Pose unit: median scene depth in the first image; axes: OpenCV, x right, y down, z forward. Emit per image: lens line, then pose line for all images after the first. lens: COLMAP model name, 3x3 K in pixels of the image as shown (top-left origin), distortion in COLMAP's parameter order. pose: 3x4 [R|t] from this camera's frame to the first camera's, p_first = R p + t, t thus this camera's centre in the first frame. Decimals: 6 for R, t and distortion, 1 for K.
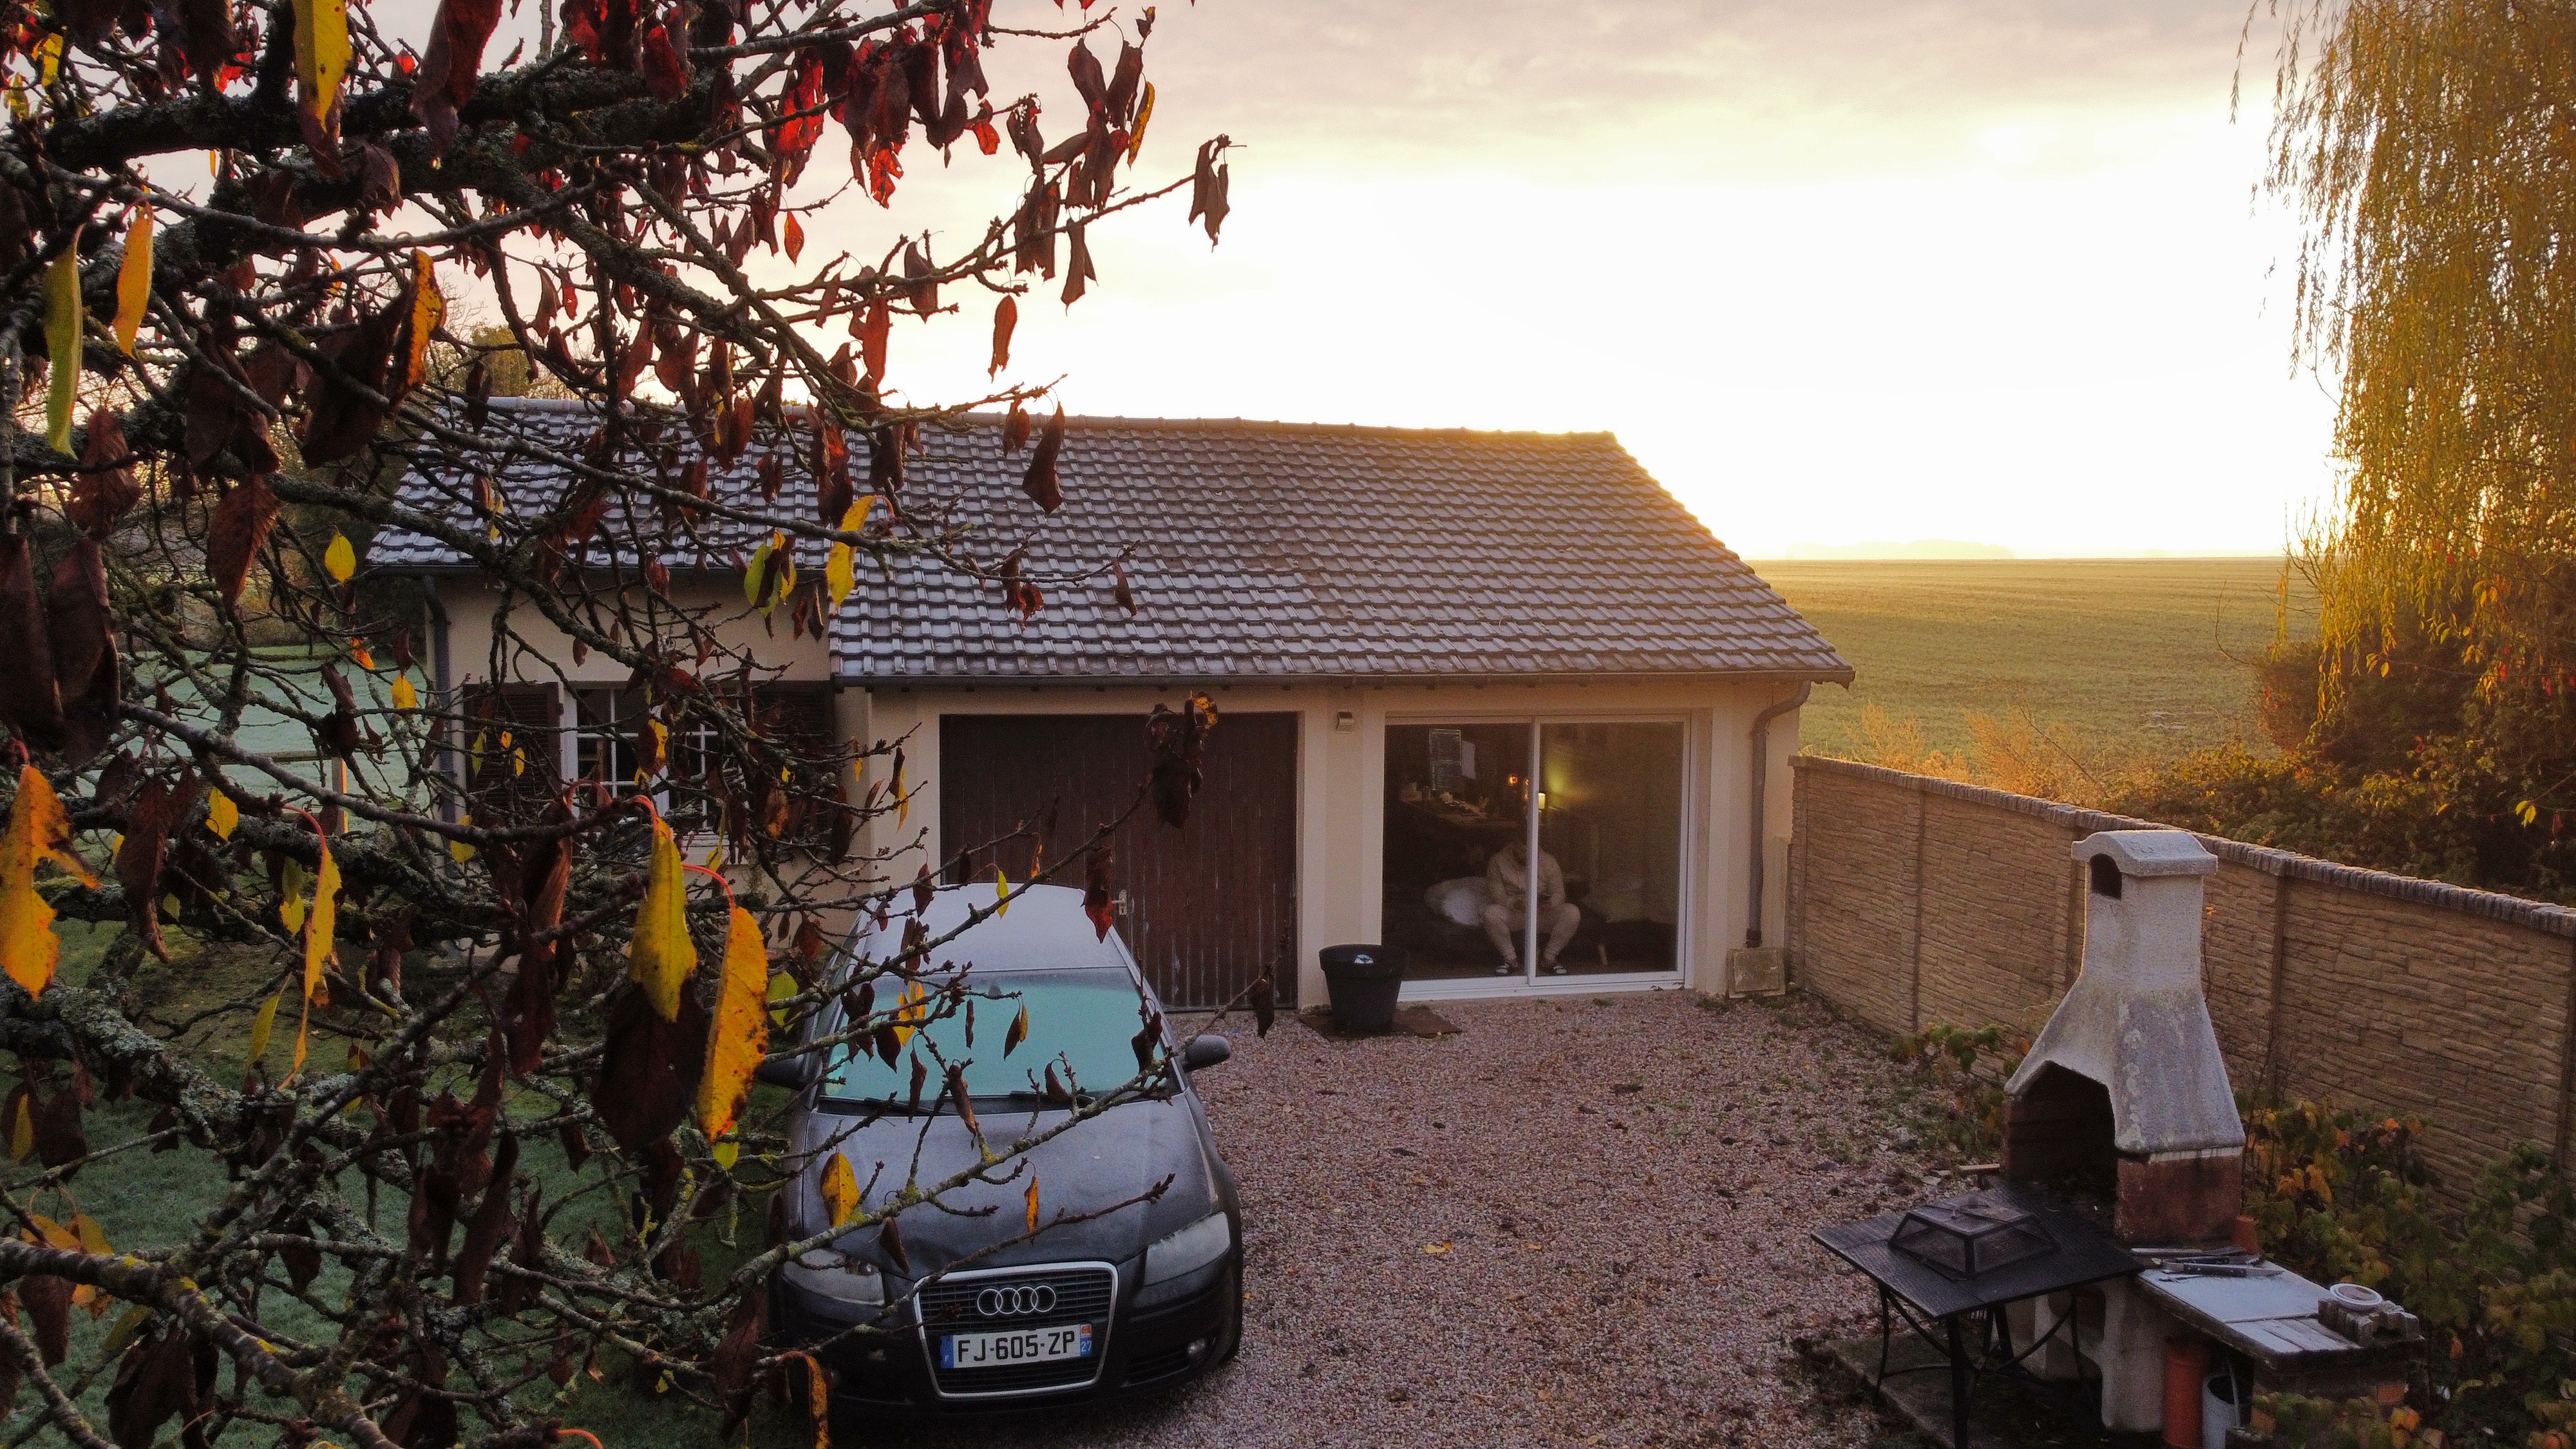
lens RADIAL K [[1955.0, 0, 1288.0], [0, 1955.0, 724.5], [0, 0, 1]] dist [-0.002521, -0.004366]
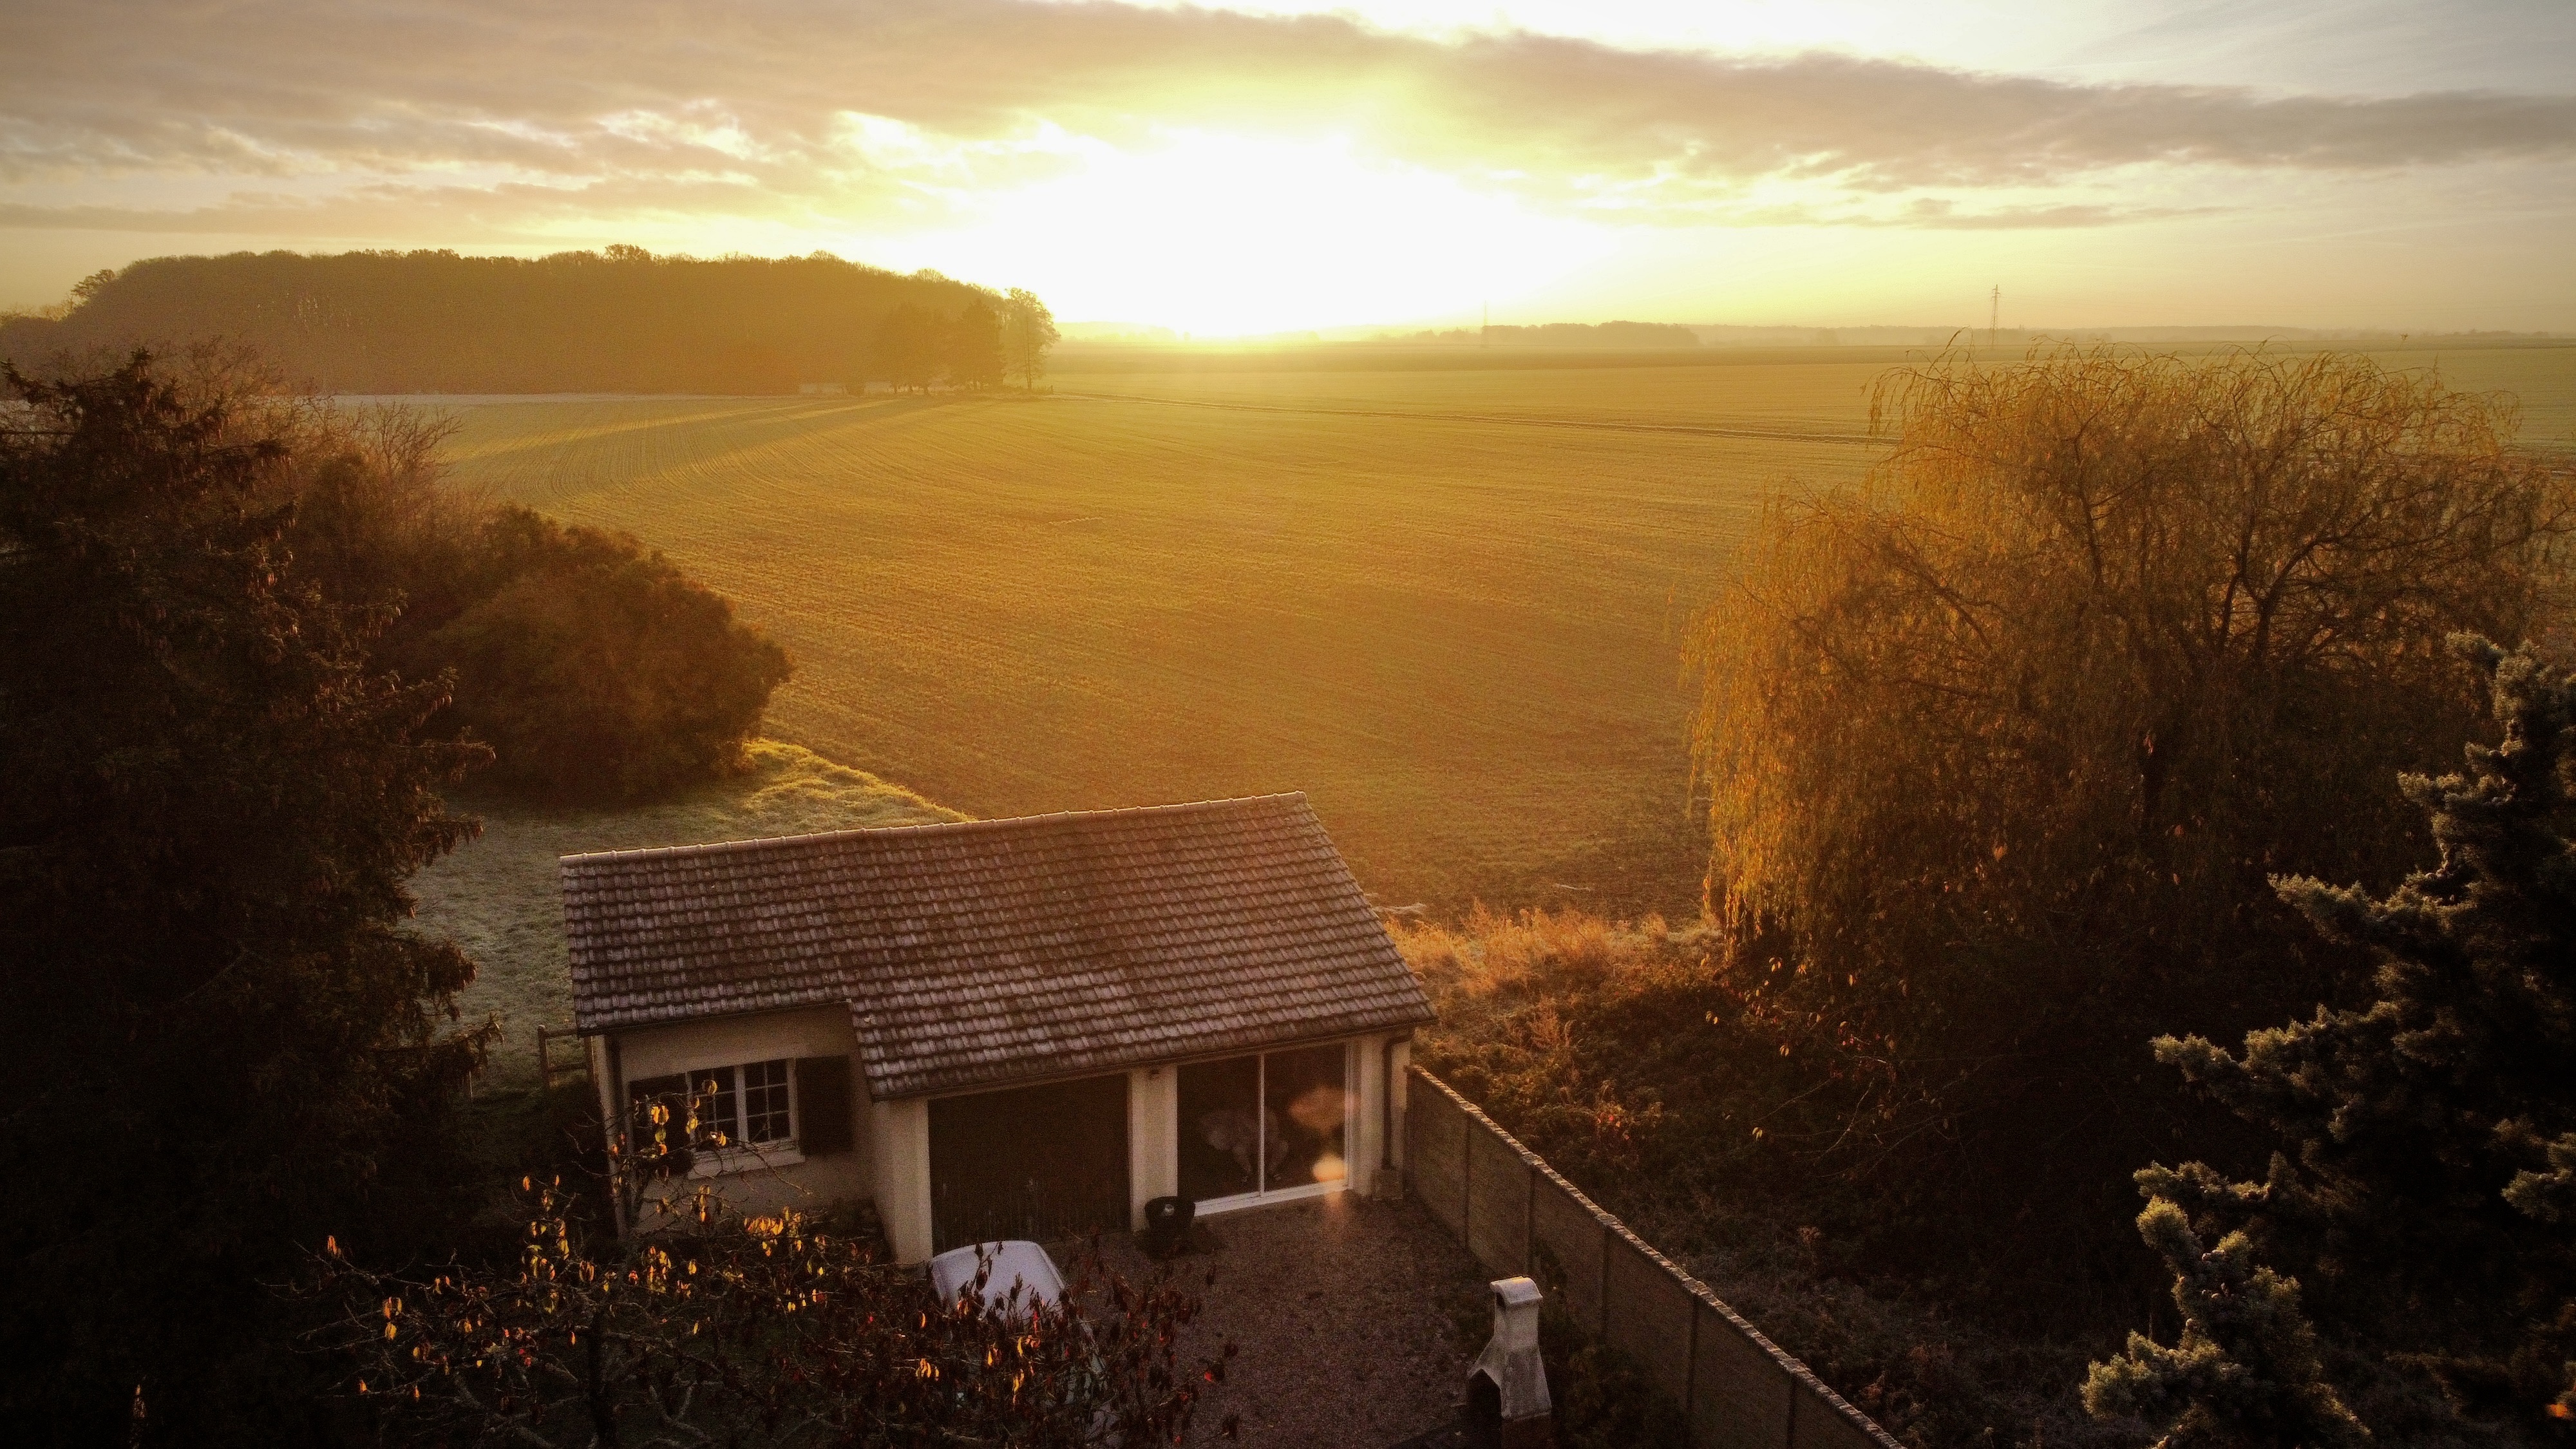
lens RADIAL K [[1955.0, 0, 1288.0], [0, 1955.0, 724.5], [0, 0, 1]] dist [-0.002521, -0.004366]
pose [[0.988644, -0.034863, 0.146180, -0.097354], [0.018455, 0.993522, 0.112134, -0.507093], [-0.149142, -0.108163, 0.982882, -0.707325]]
